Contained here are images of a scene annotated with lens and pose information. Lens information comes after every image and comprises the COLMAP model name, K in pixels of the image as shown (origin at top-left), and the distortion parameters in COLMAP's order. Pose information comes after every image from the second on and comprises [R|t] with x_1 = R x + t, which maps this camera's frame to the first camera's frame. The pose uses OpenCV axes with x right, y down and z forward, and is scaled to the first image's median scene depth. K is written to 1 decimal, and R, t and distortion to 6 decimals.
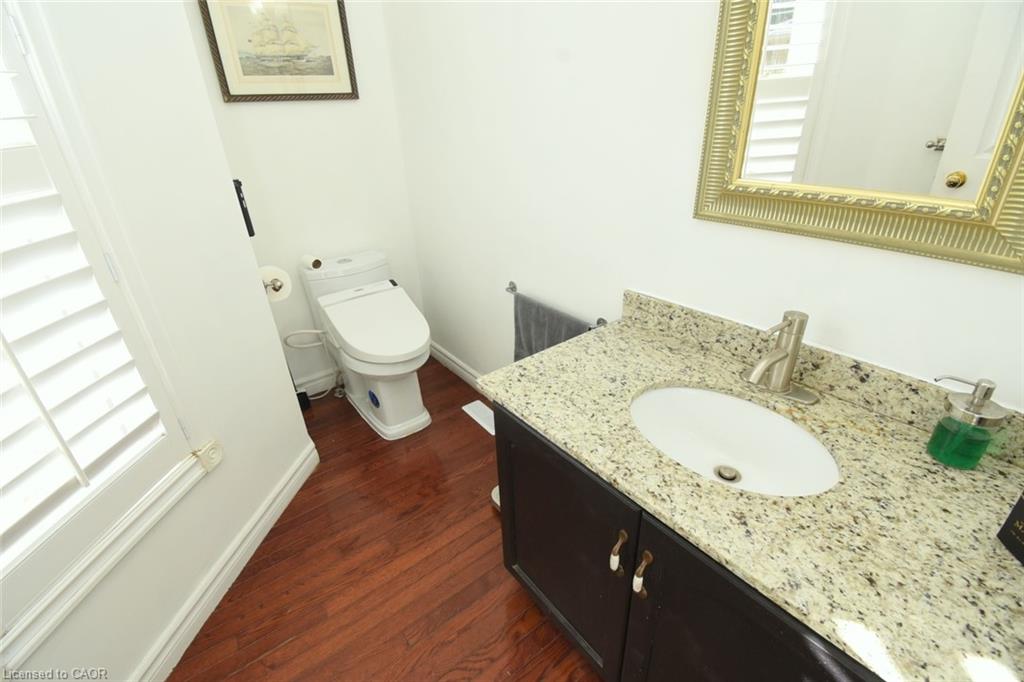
lens RADIAL K [[488.0, 0, 510.9], [0, 488.0, 334.6], [0, 0, 1]] dist [0.018616, -0.031107]
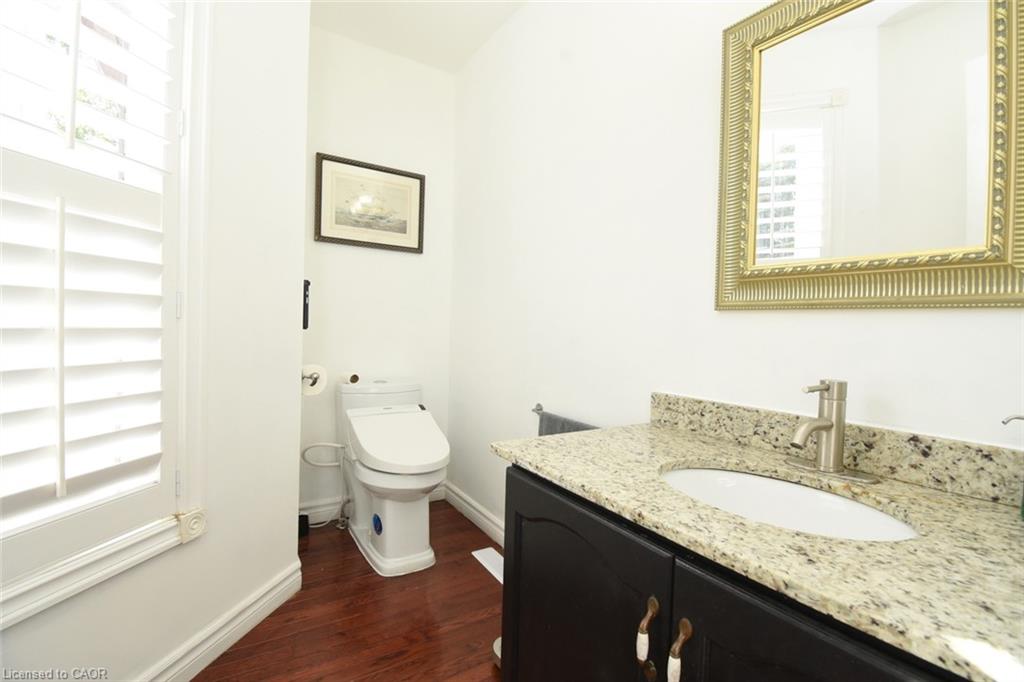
lens RADIAL K [[480.1, 0, 508.5], [0, 480.1, 316.5], [0, 0, 1]] dist [0.012706, -0.025074]
pose [[0.993295, 0.068296, -0.093276, 0.033786], [-0.103437, 0.885367, -0.453239, 0.314192], [0.051629, 0.459849, 0.886495, 0.079168]]
